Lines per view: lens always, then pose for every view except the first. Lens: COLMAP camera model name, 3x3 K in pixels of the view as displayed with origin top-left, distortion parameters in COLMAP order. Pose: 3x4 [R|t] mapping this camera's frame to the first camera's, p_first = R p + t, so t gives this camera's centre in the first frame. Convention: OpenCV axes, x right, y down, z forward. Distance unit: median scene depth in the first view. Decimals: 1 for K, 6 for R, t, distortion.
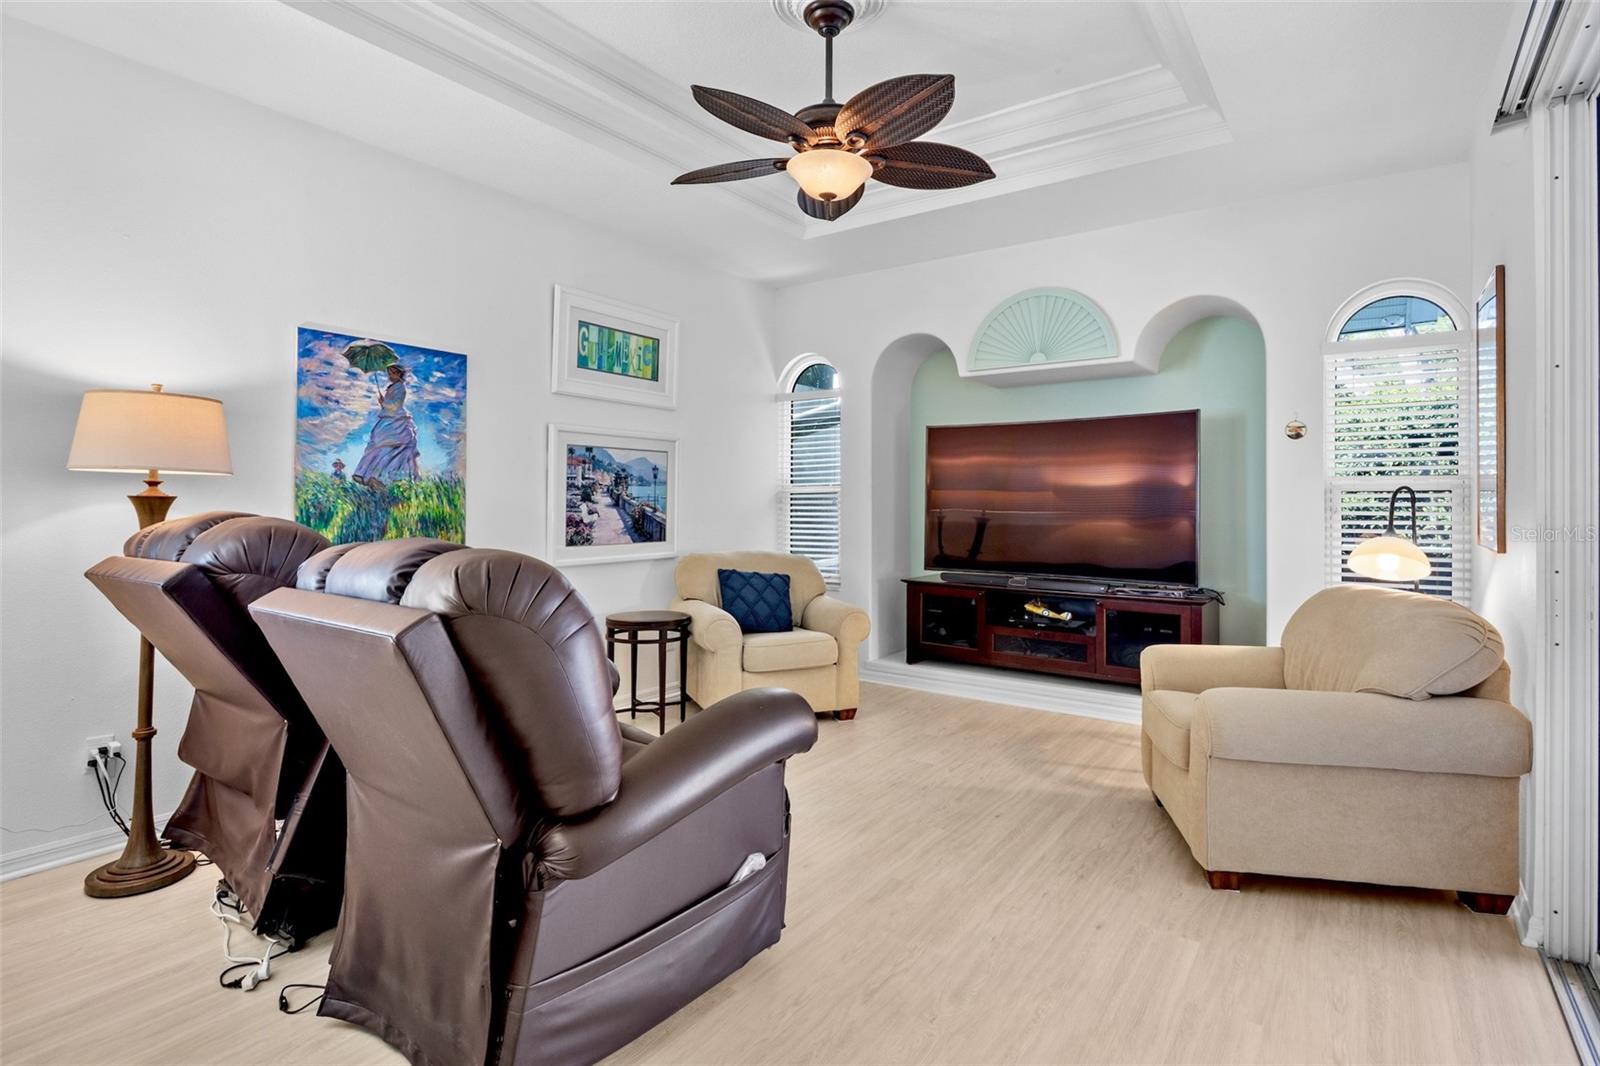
lens RADIAL K [[802.6, 0, 796.7], [0, 802.6, 491.8], [0, 0, 1]] dist [-0.001916, -0.001034]
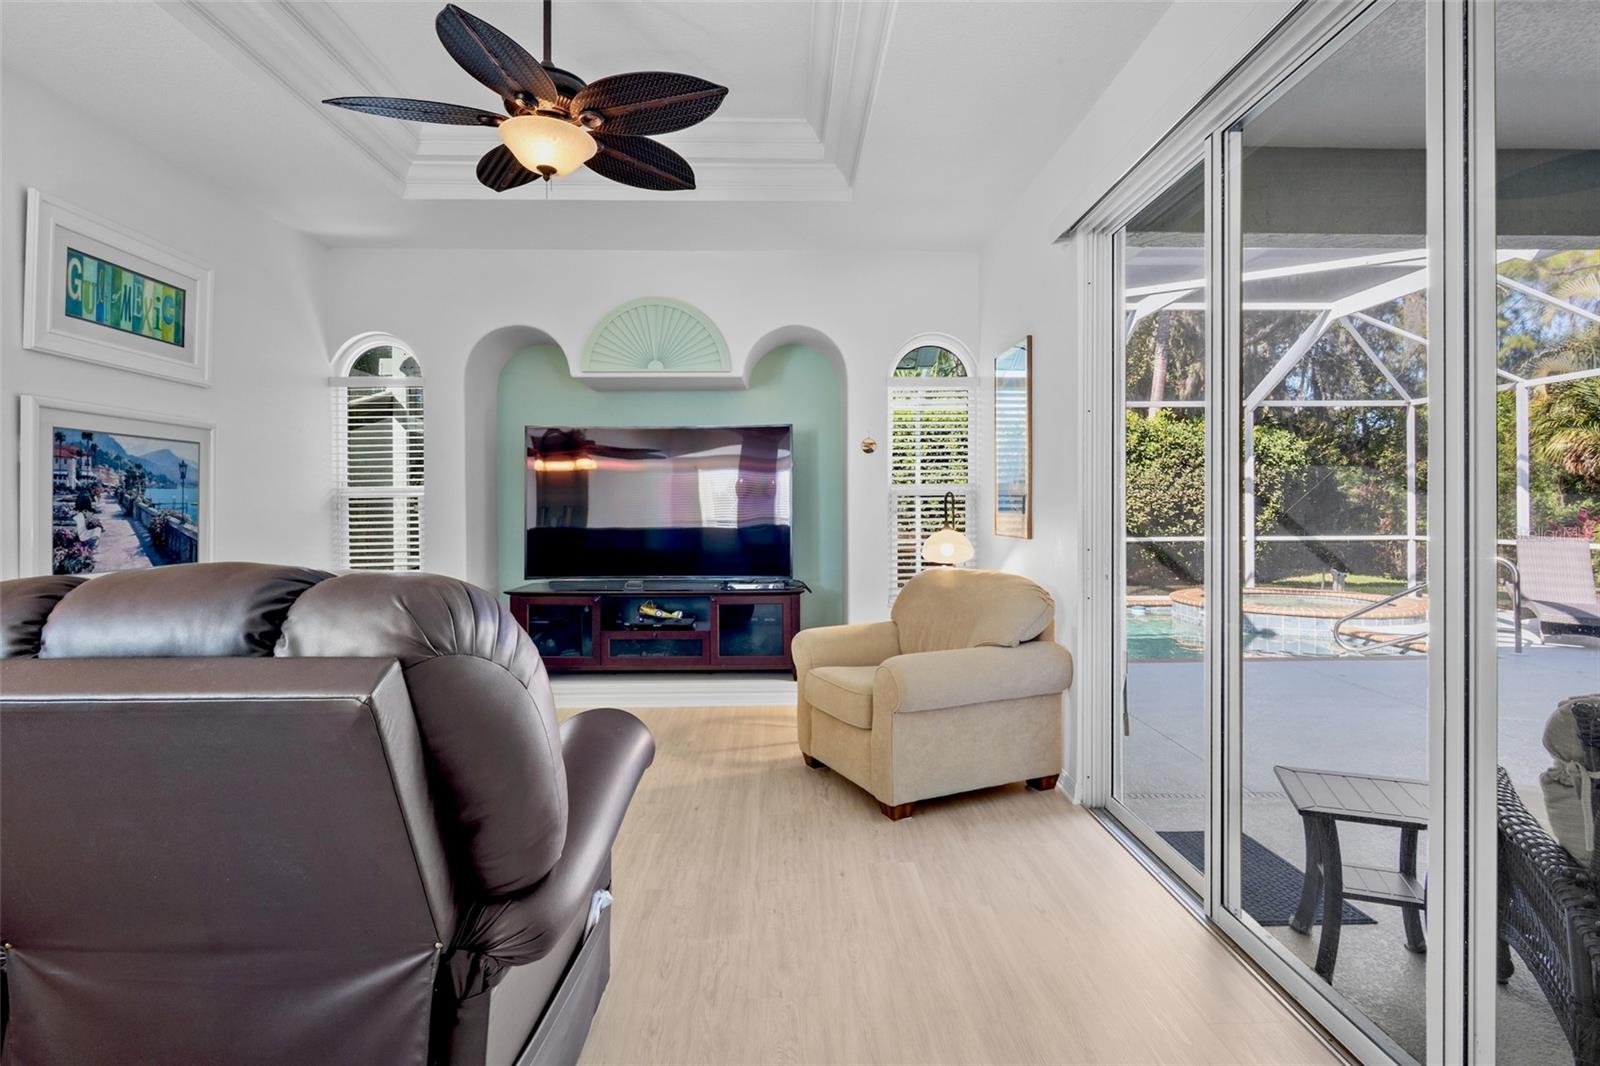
lens RADIAL K [[818.8, 0, 802.8], [0, 818.8, 509.3], [0, 0, 1]] dist [0.002651, -0.000265]
pose [[0.795886, -0.009884, 0.605366, -0.196280], [0.000602, 0.999879, 0.015534, 0.000531], [-0.605446, -0.011999, 0.795796, 0.055130]]
